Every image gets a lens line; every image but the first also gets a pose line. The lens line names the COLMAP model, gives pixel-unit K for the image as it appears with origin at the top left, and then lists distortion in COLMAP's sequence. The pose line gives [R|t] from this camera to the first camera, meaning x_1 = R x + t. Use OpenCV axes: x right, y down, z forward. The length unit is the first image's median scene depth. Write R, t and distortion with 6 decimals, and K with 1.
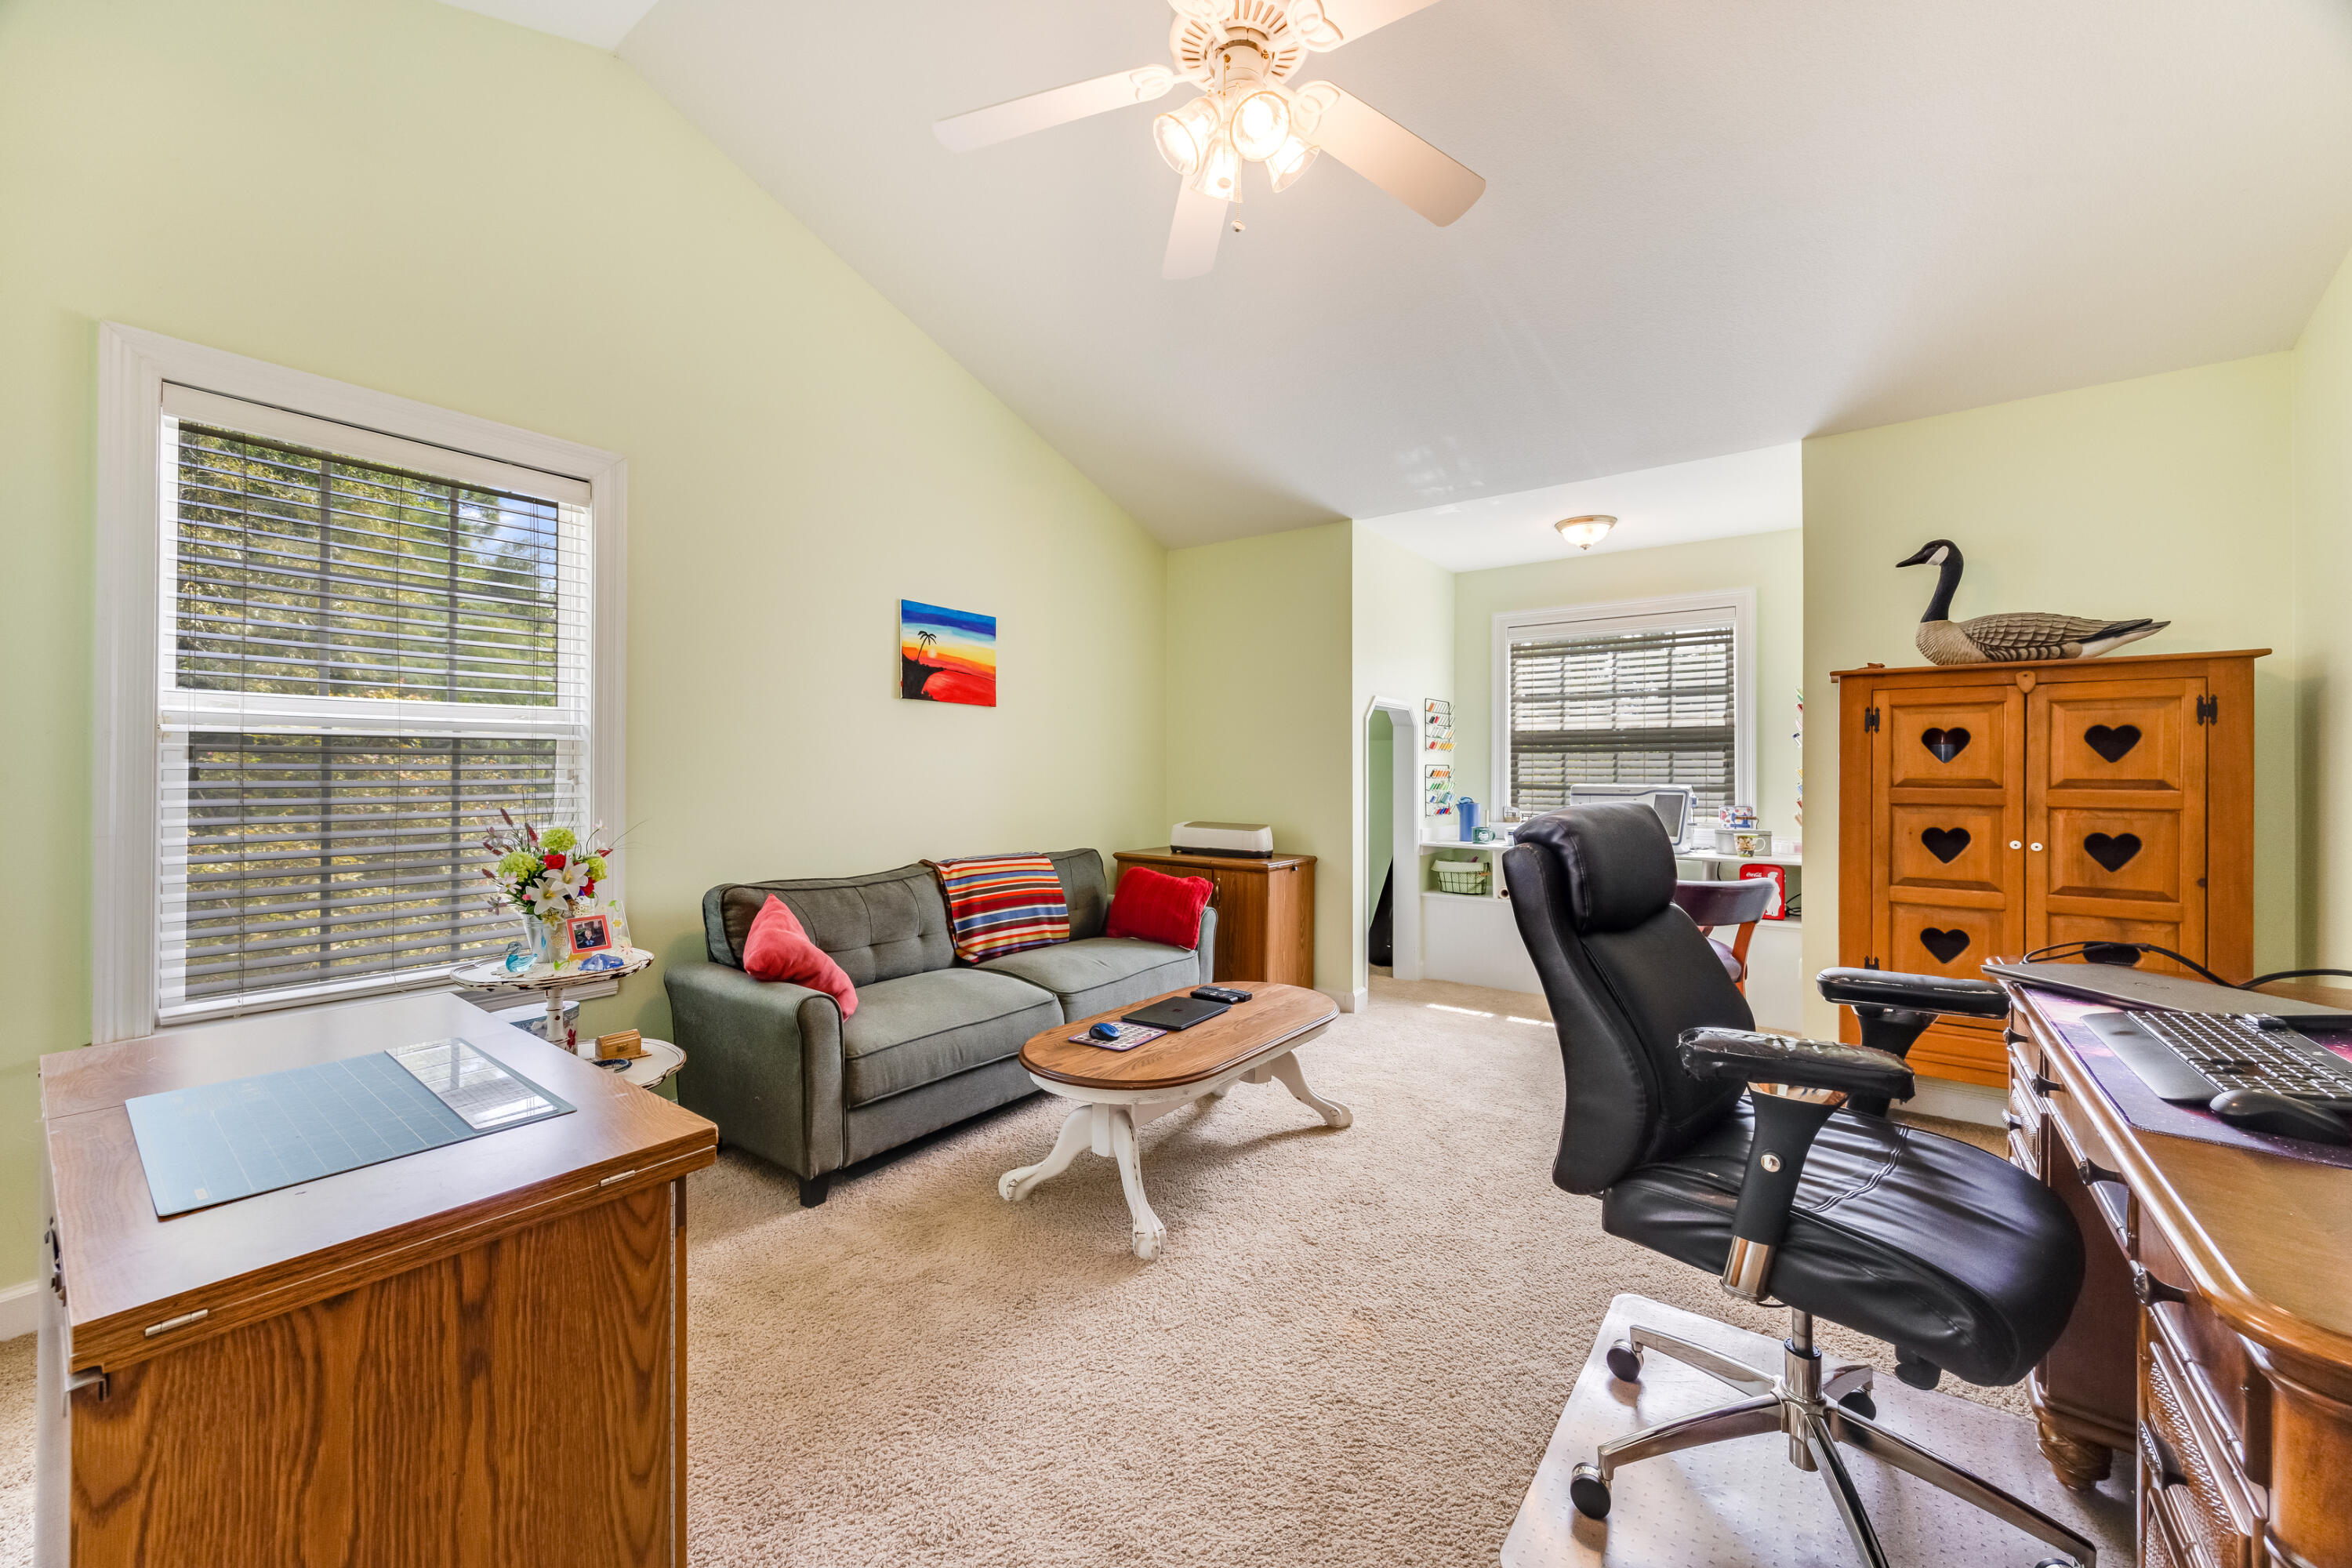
lens RADIAL K [[925.6, 0, 1169.5], [0, 925.6, 783.8], [0, 0, 1]] dist [-0.000162, -0.000261]
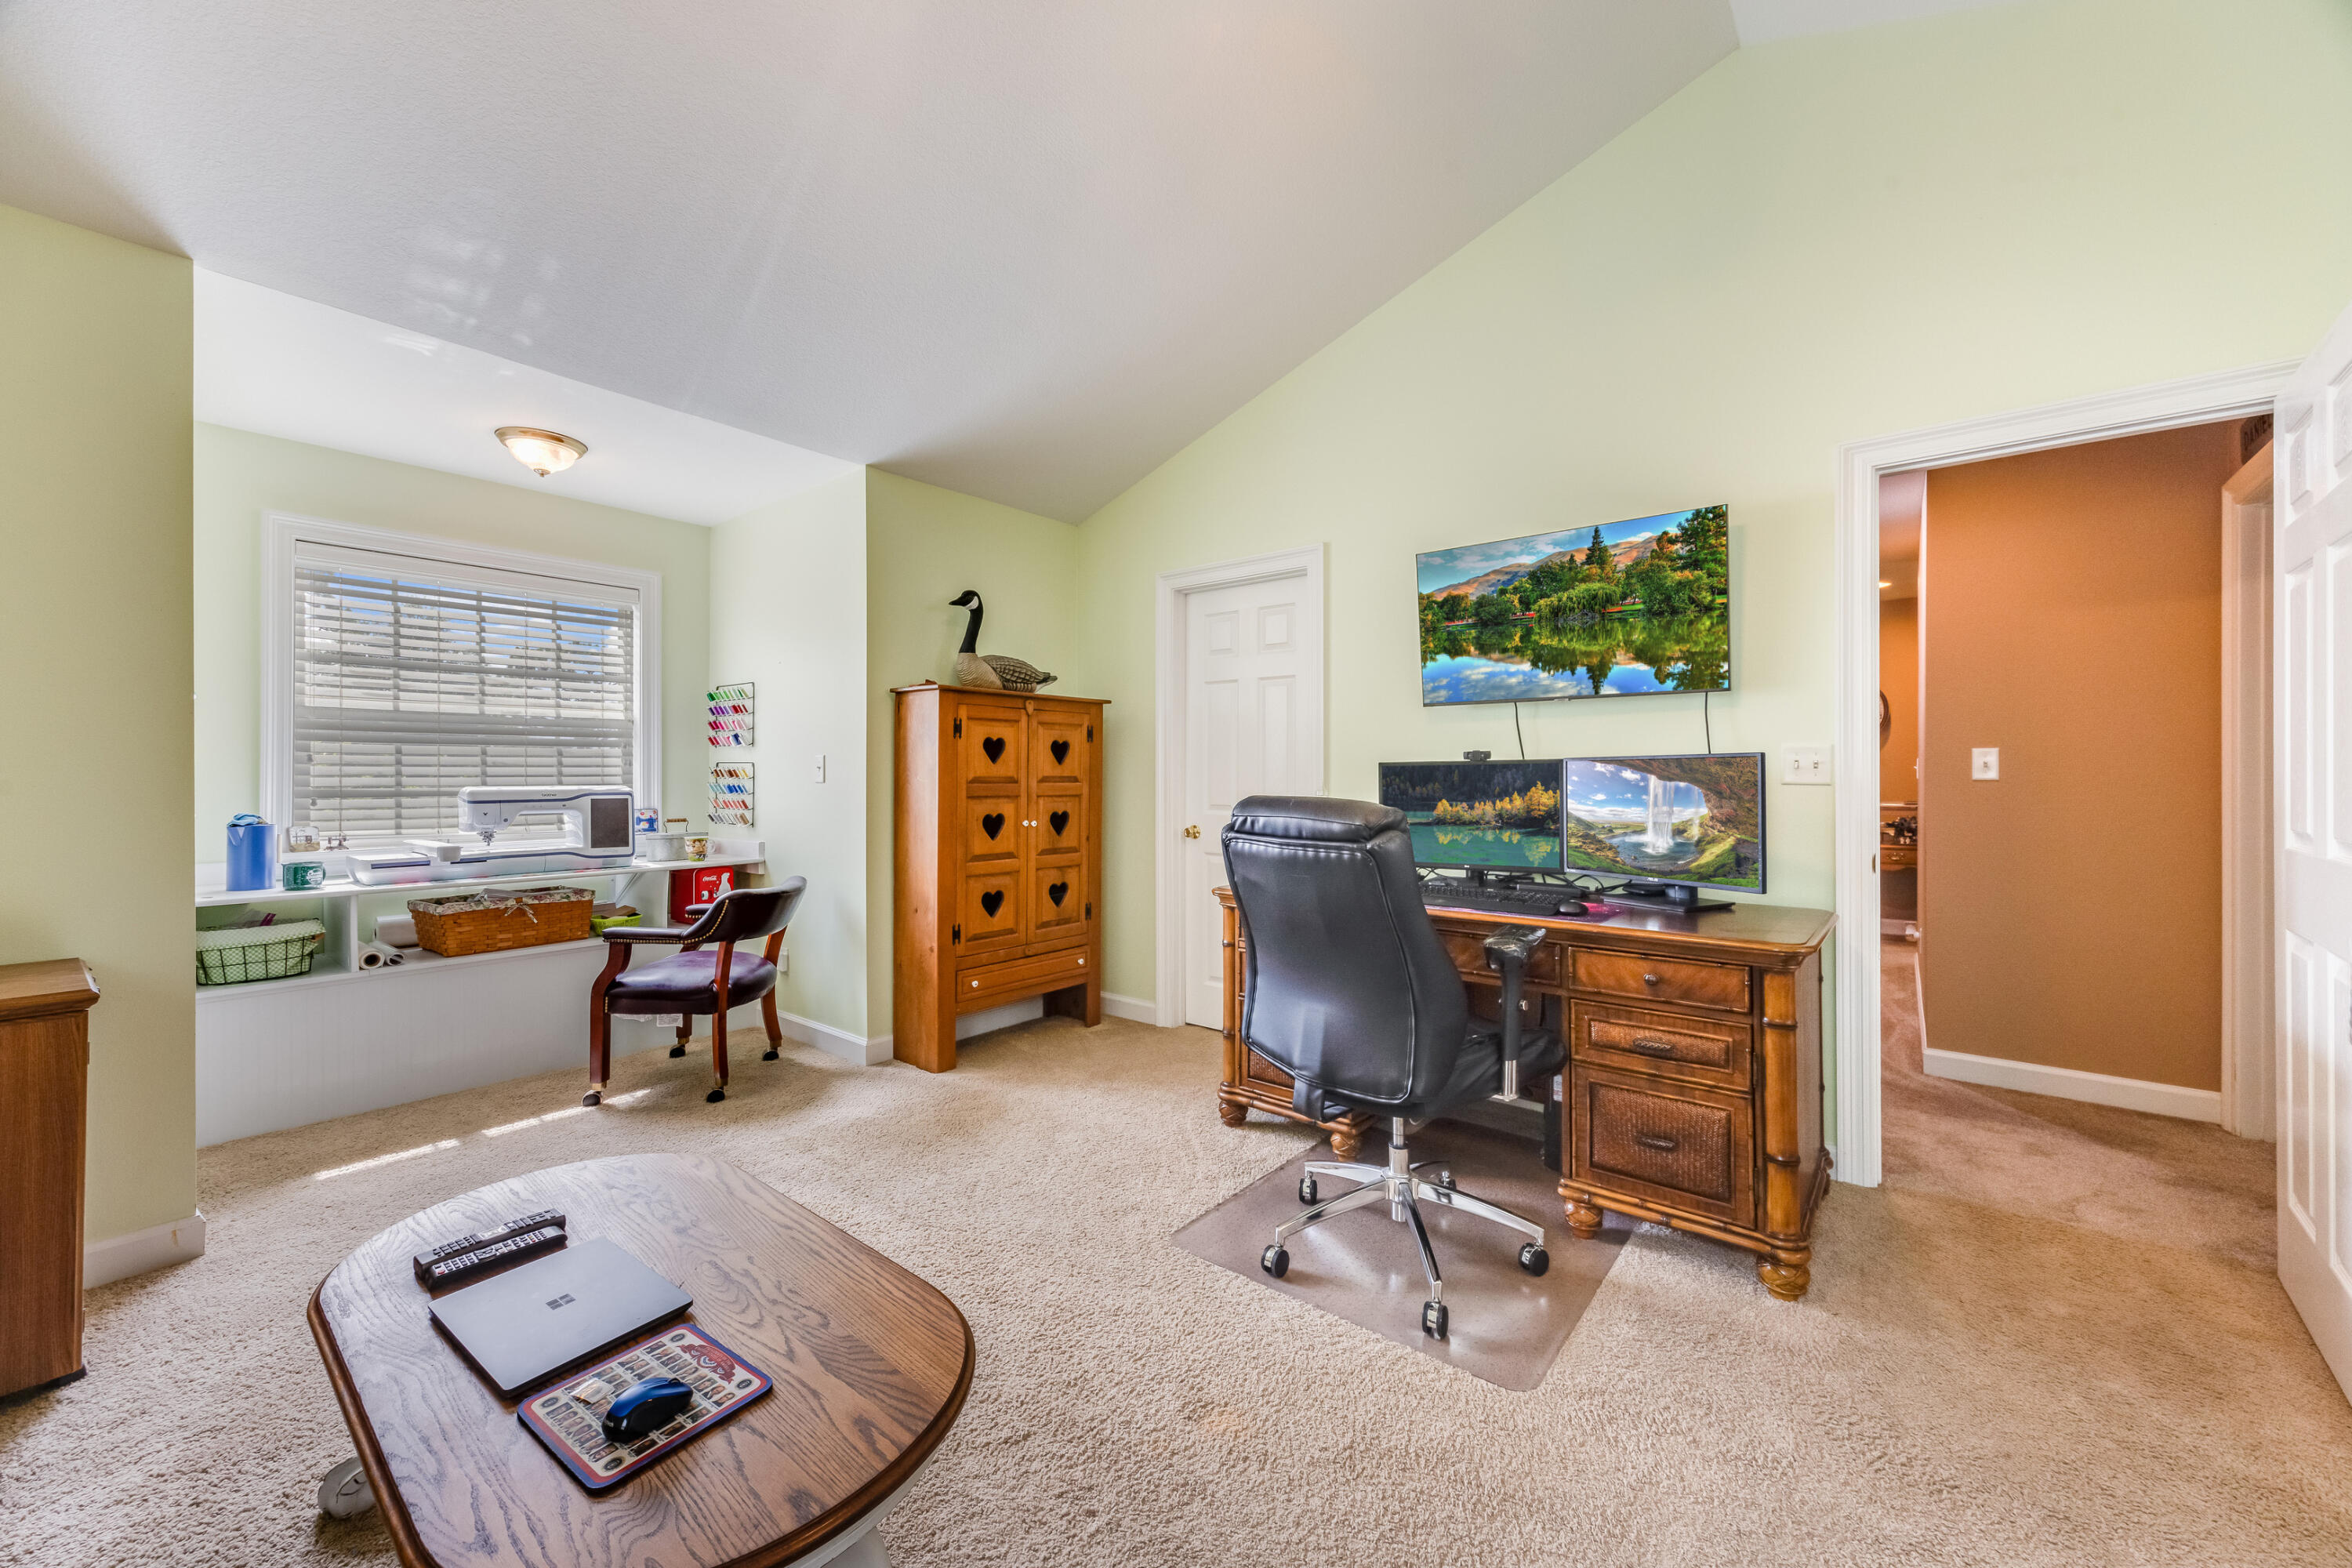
lens RADIAL K [[925.6, 0, 1169.5], [0, 925.6, 783.8], [0, 0, 1]] dist [-0.000162, -0.000261]
pose [[-0.000621, -0.013197, 0.999913, -0.469729], [0.013042, 0.999828, 0.013204, -0.009185], [-0.999915, 0.013049, -0.000449, 0.756486]]
